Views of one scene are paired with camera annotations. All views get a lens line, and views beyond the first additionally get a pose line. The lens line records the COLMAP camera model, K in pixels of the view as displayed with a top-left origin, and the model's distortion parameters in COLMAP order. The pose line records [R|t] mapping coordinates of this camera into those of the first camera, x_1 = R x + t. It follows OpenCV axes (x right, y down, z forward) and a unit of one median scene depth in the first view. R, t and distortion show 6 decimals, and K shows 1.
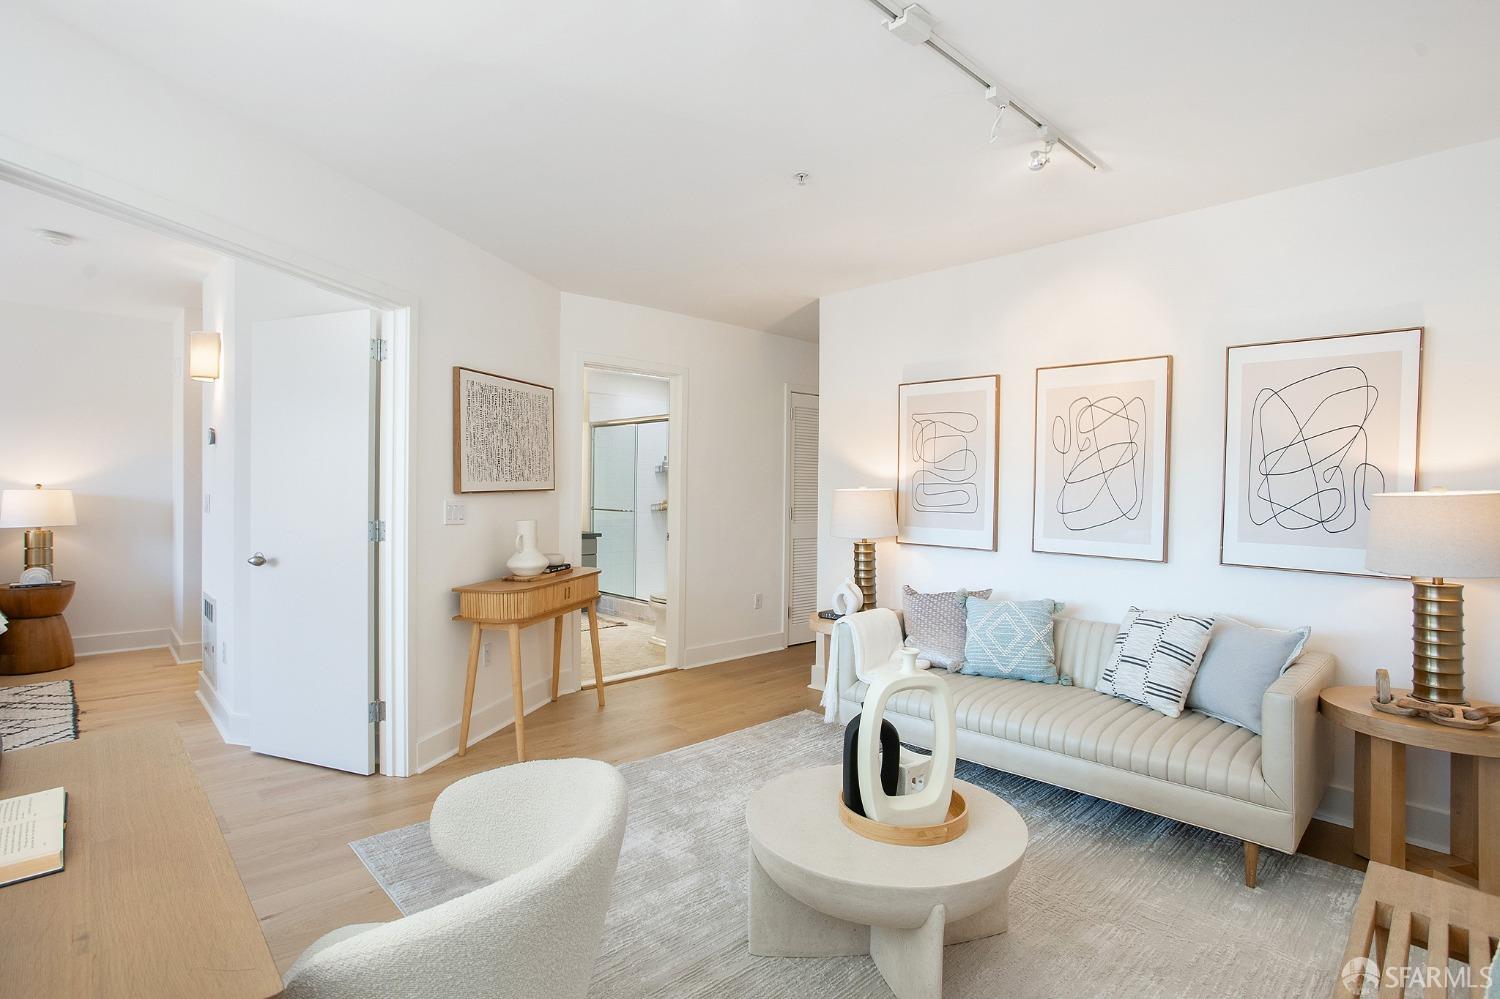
lens RADIAL K [[739.2, 0, 745.1], [0, 739.2, 497.4], [0, 0, 1]] dist [-0.012997, 0.004987]
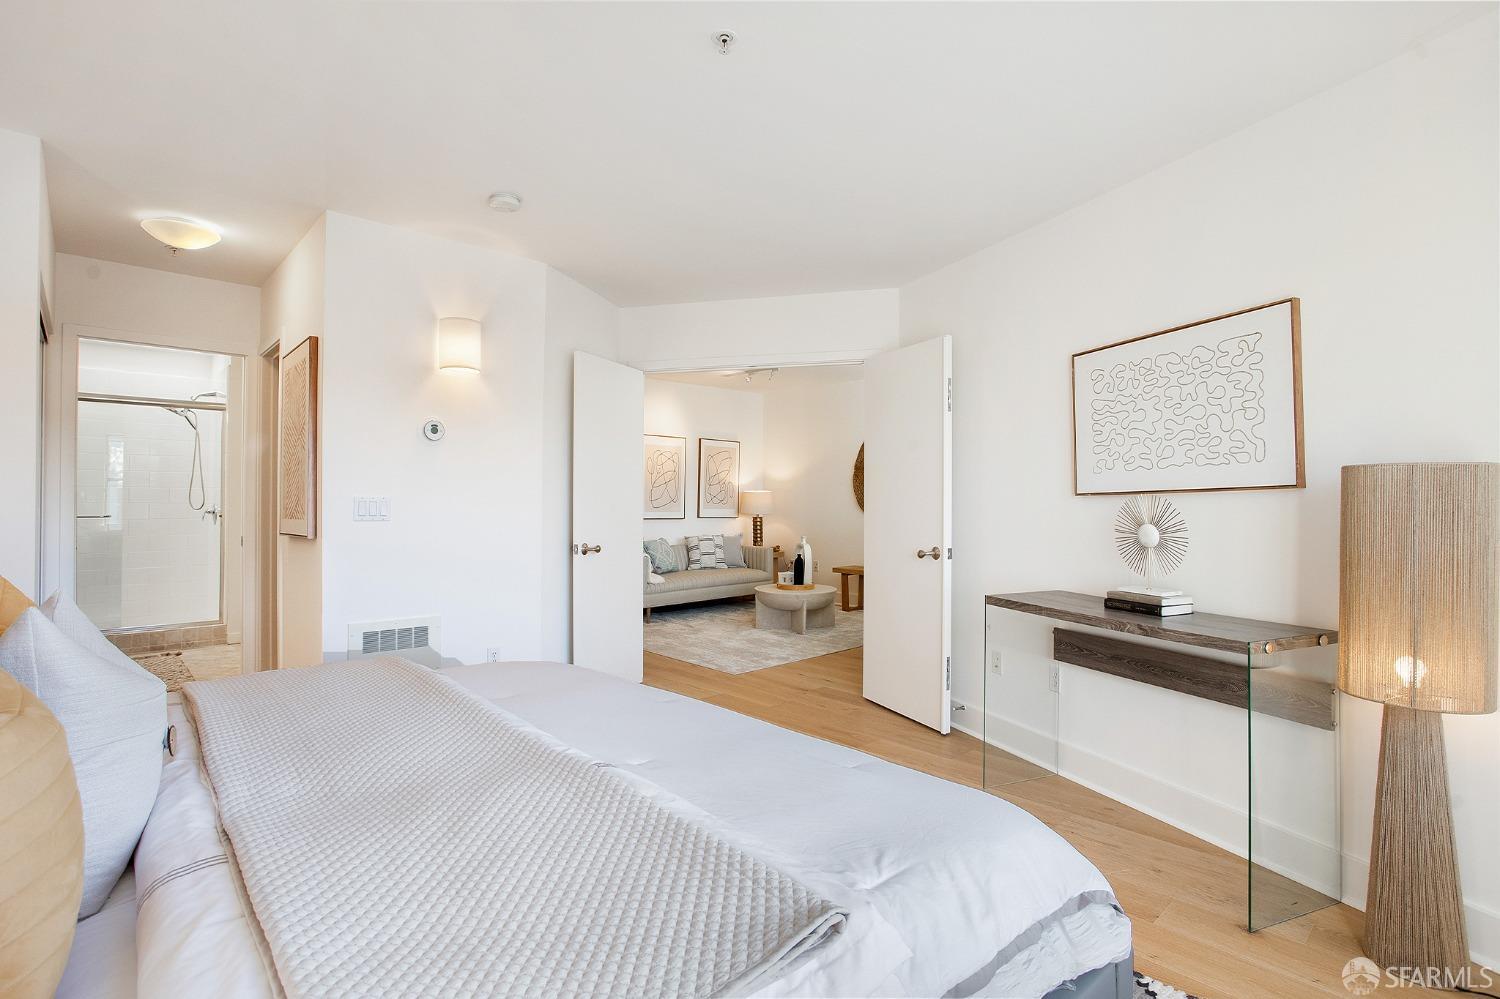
lens RADIAL K [[739.2, 0, 744.9], [0, 739.2, 494.6], [0, 0, 1]] dist [-0.012997, 0.004987]
pose [[-0.014791, -0.006145, 0.999872, -2.187836], [0.005936, 0.999963, 0.006233, -0.010800], [-0.999873, 0.006028, -0.014754, 0.904935]]
